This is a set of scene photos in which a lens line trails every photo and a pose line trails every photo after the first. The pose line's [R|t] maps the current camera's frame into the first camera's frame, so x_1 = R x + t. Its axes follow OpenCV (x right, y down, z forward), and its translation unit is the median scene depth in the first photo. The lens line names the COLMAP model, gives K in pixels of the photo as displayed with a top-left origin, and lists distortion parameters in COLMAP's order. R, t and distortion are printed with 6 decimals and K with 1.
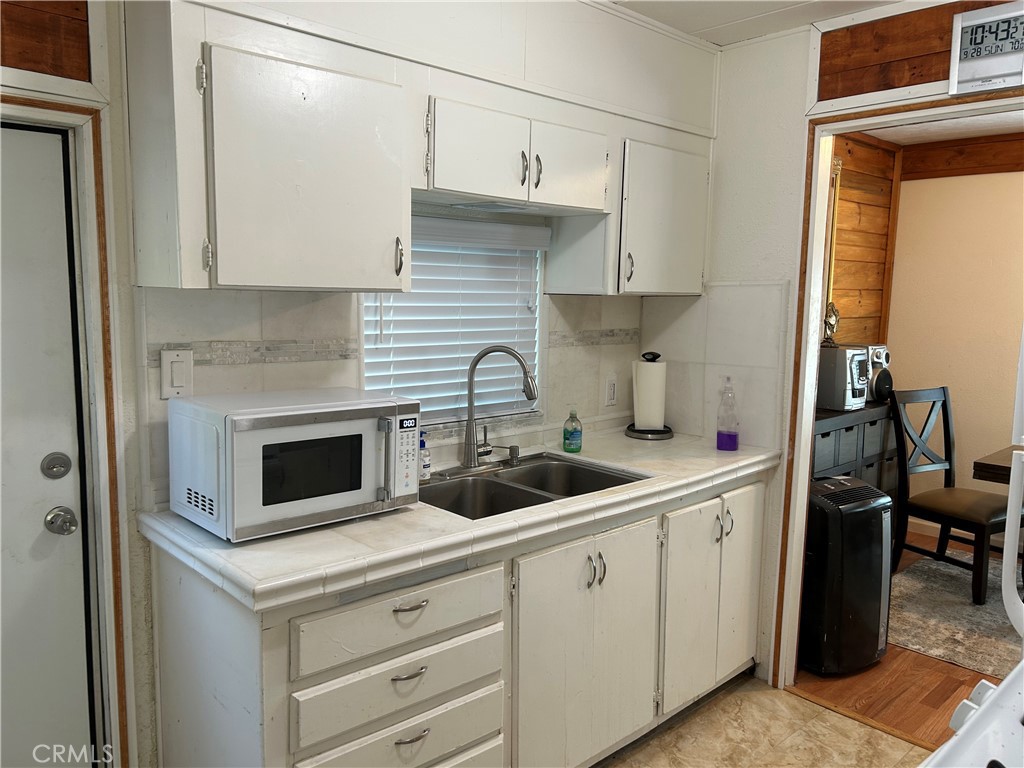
lens RADIAL K [[769.0, 0, 512.0], [0, 769.0, 384.0], [0, 0, 1]] dist [0.048034, -0.063332]
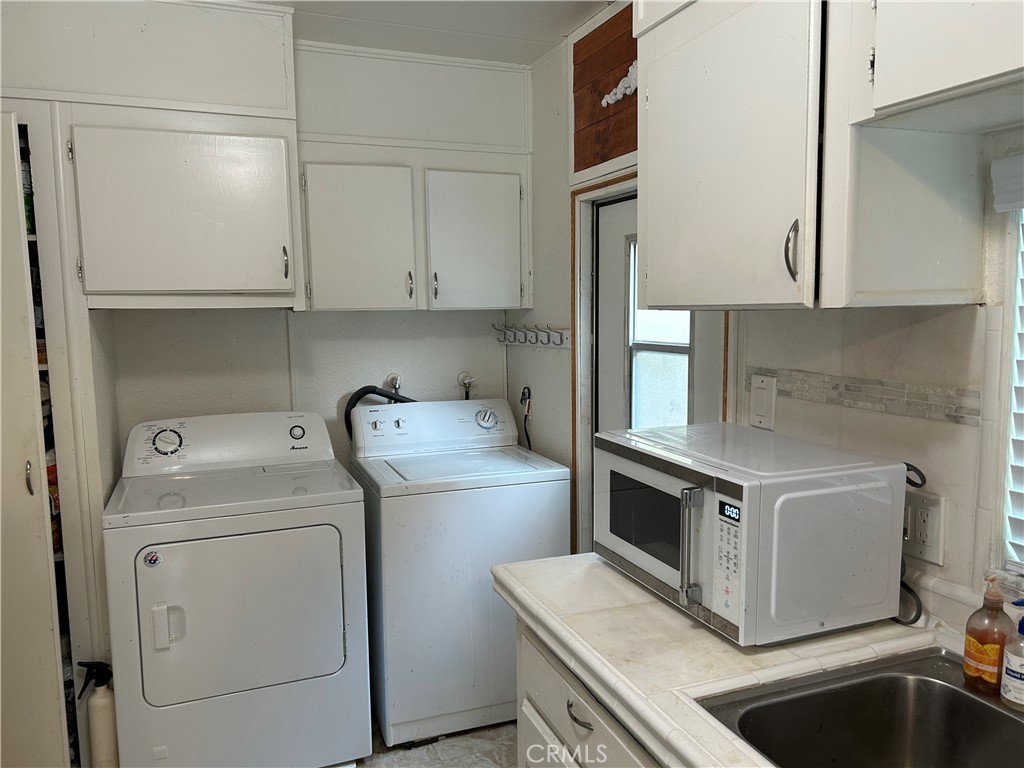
lens RADIAL K [[777.4, 0, 513.3], [0, 777.4, 393.0], [0, 0, 1]] dist [0.075024, -0.112089]
pose [[-0.382469, 0.084838, -0.920065, 0.471048], [-0.105205, 0.985301, 0.134587, -0.102985], [0.917959, 0.148271, -0.367922, 0.940926]]
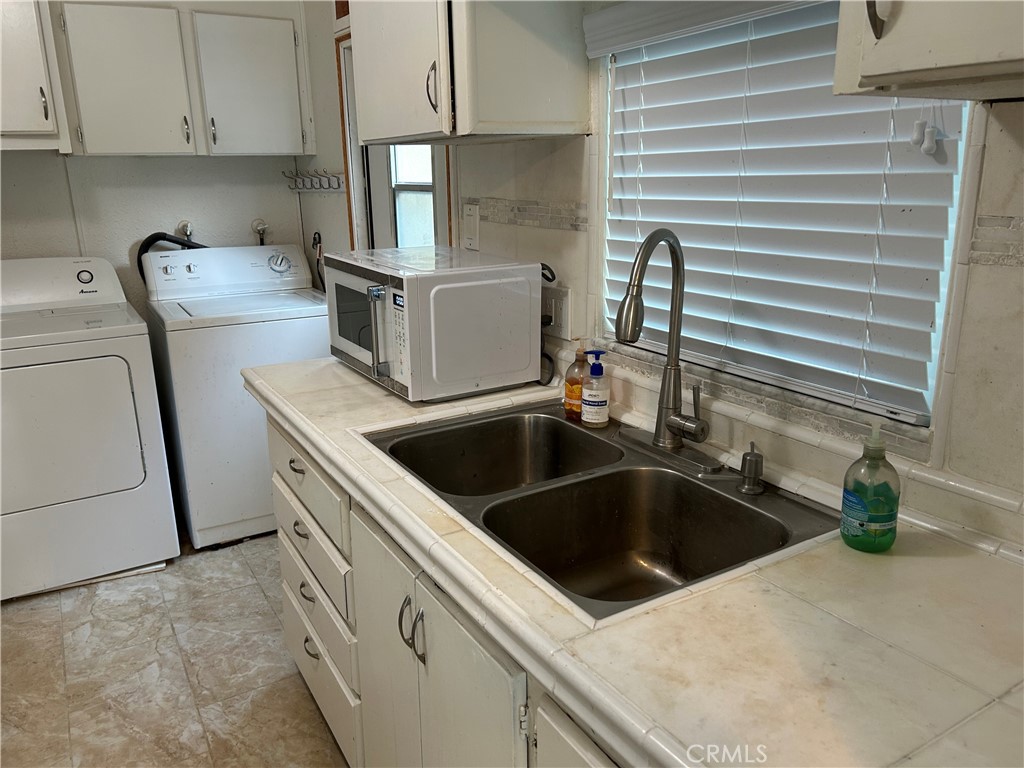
lens RADIAL K [[777.4, 0, 513.3], [0, 777.4, 393.0], [0, 0, 1]] dist [0.075024, -0.112089]
pose [[-0.223857, 0.248045, -0.942530, 0.586133], [-0.106280, 0.955092, 0.276593, -0.088845], [0.968810, 0.162089, -0.187442, 1.150297]]
